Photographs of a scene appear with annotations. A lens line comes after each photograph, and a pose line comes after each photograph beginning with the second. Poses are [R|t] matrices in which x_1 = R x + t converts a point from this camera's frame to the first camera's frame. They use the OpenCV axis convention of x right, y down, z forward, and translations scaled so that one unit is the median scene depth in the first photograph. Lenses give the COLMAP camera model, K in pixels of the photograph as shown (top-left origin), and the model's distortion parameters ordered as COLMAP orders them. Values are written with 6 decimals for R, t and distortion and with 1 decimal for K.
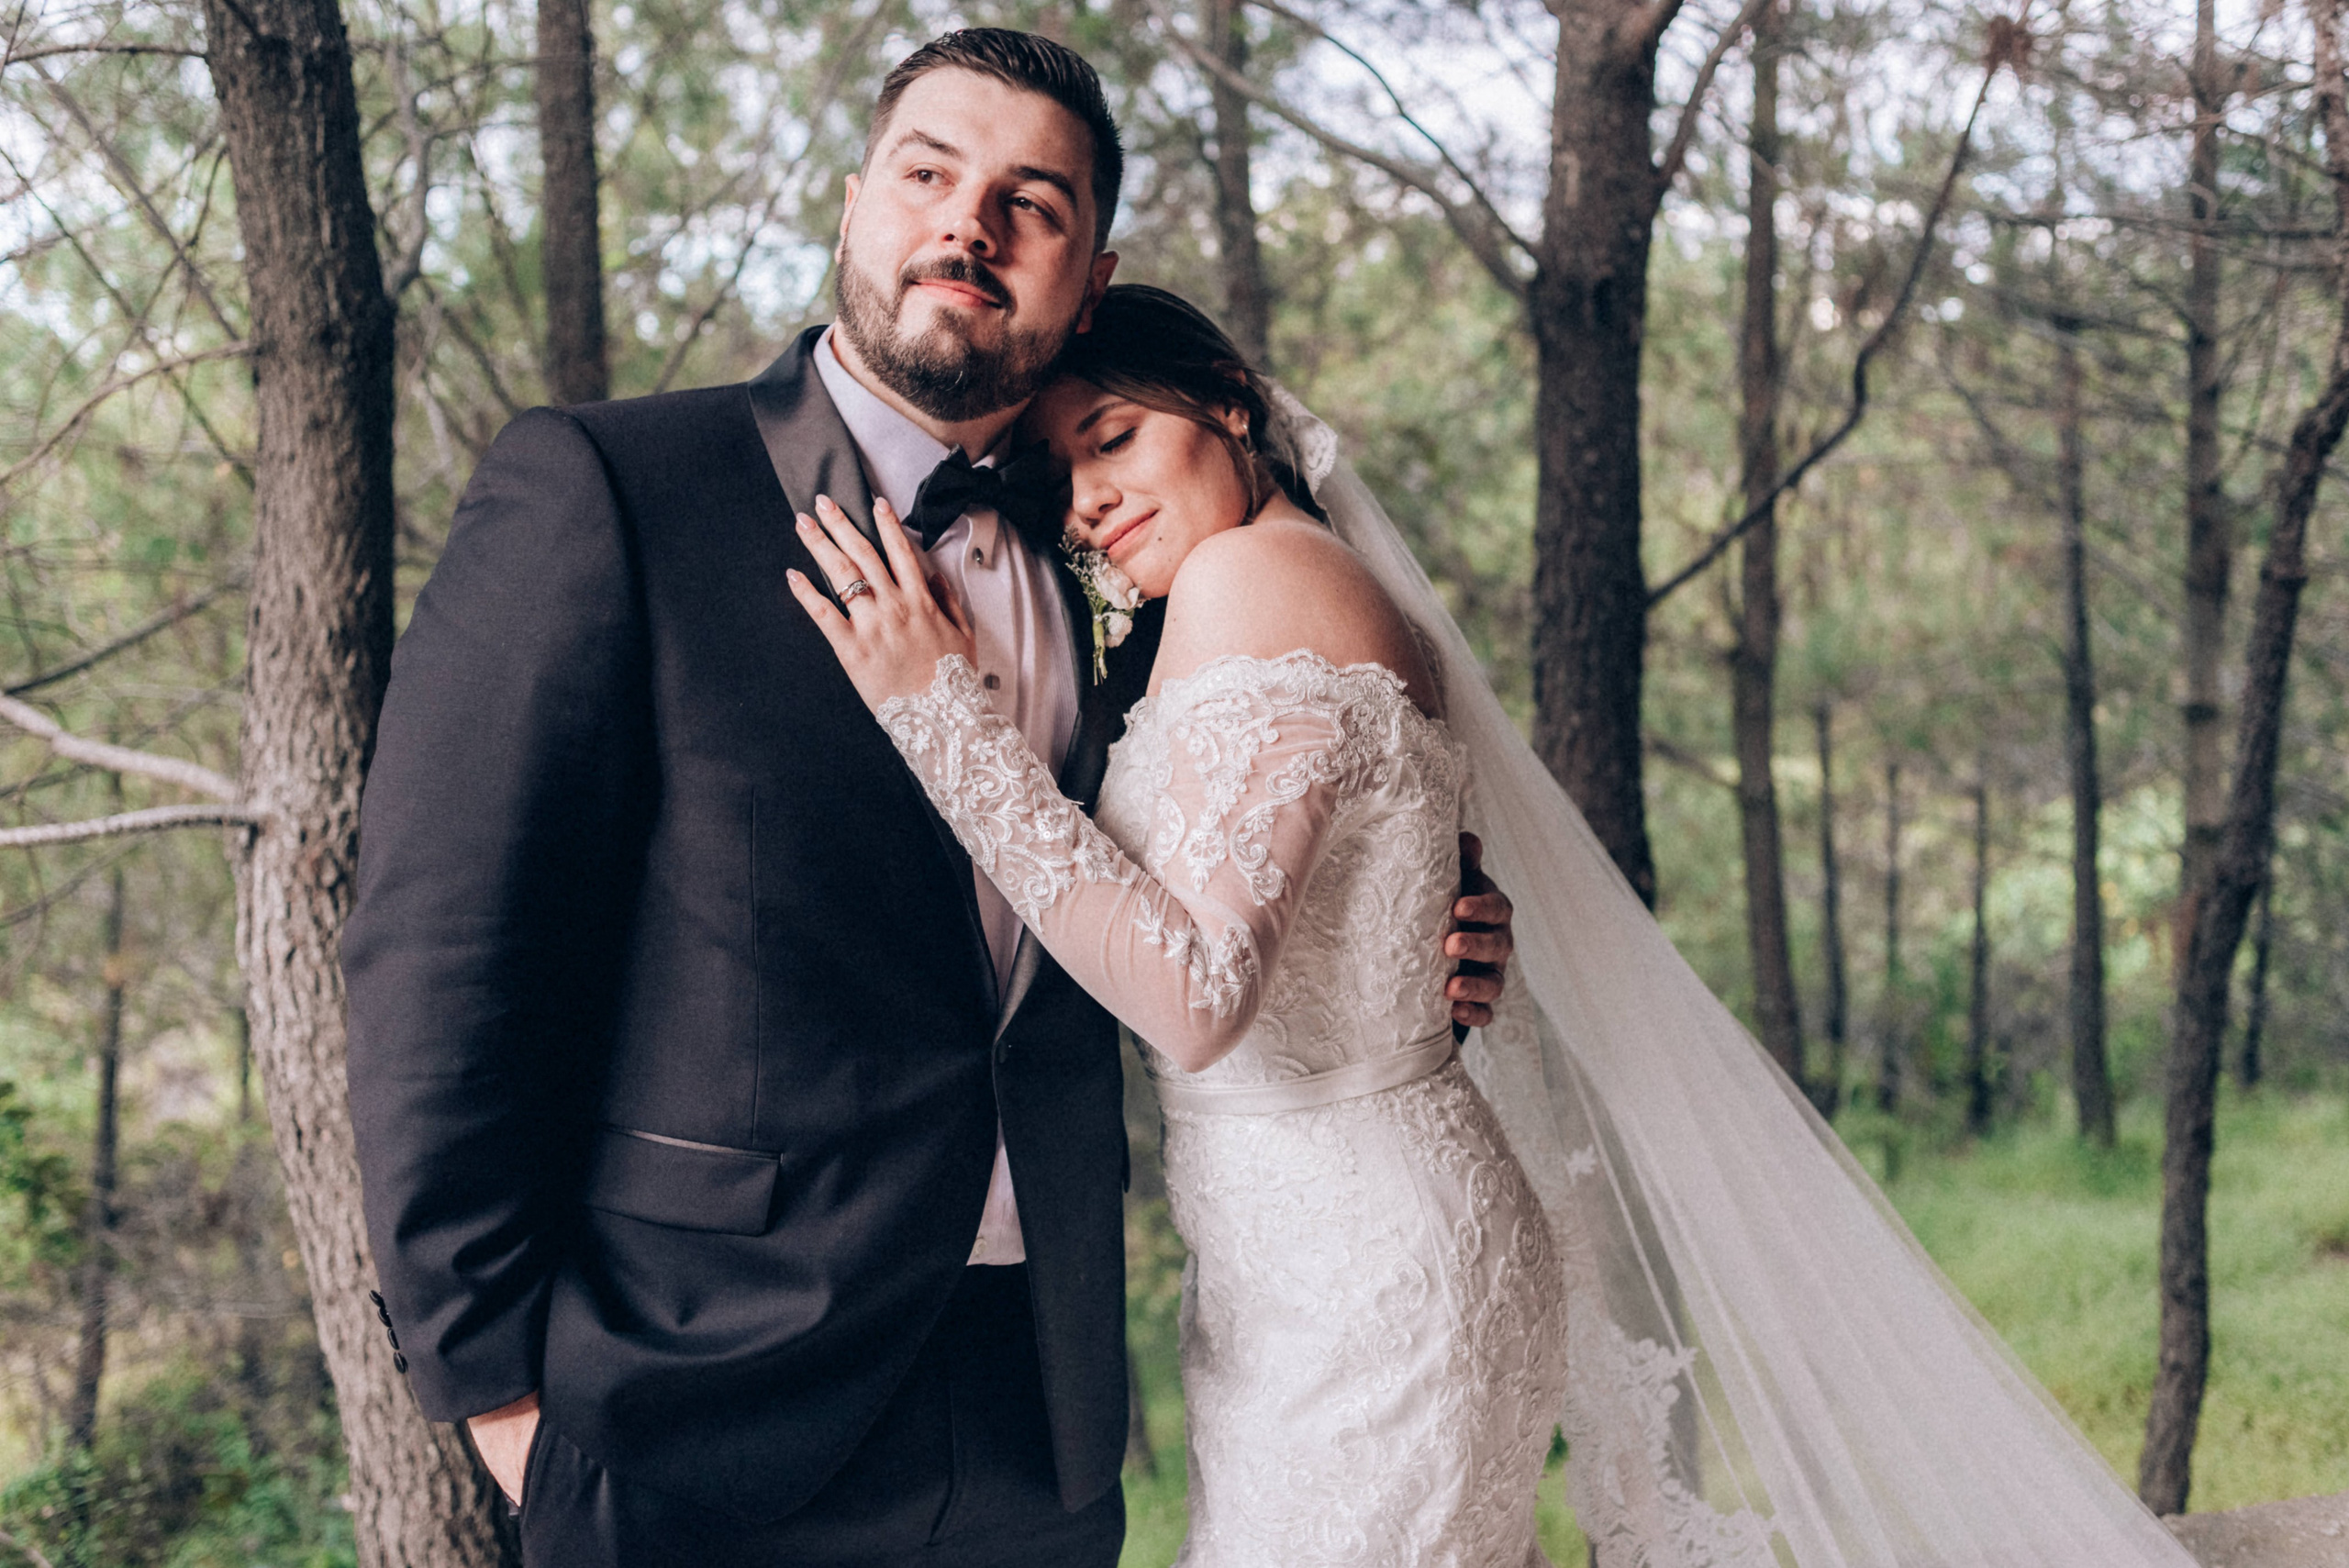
lens RADIAL K [[2310.0, 0, 1174.5], [0, 2310.0, 784.0], [0, 0, 1]] dist [0.004491, 0.000926]
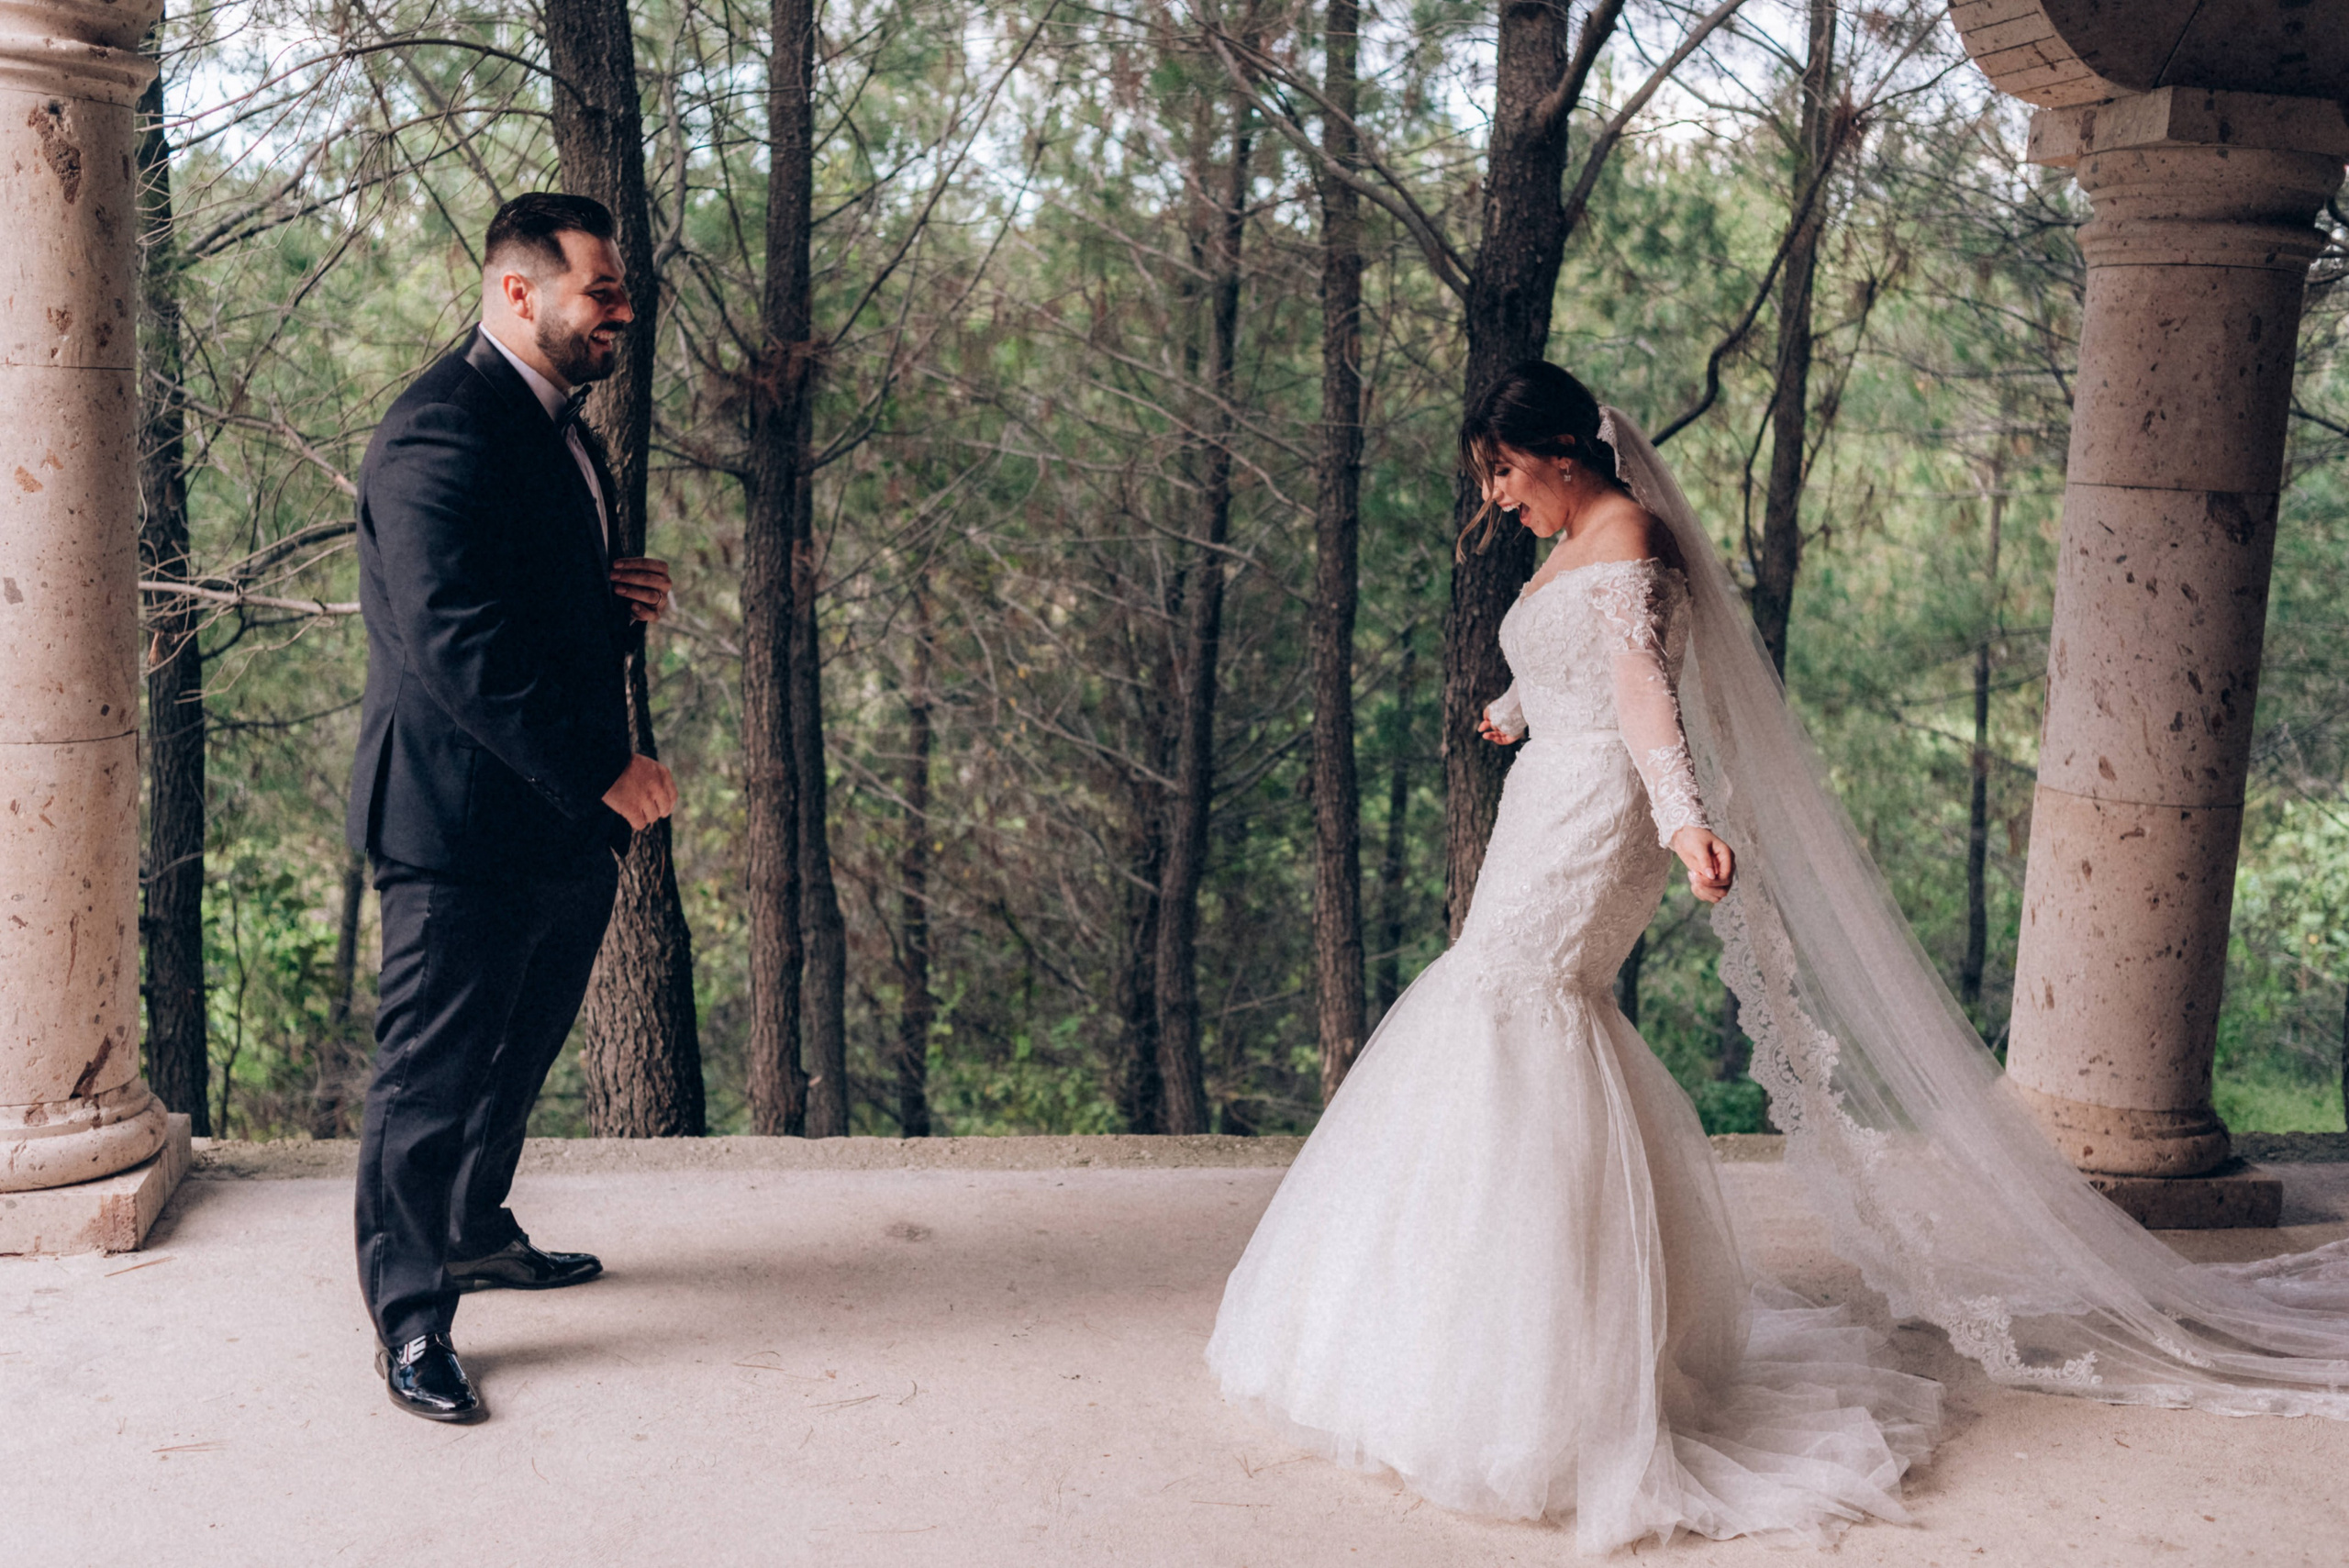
lens RADIAL K [[2310.0, 0, 1174.5], [0, 2310.0, 784.0], [0, 0, 1]] dist [0.004491, 0.000926]
pose [[0.993568, 0.071691, -0.087657, 0.165548], [-0.068707, 0.996965, 0.036600, 0.049214], [0.090015, -0.030342, 0.995478, -0.519277]]
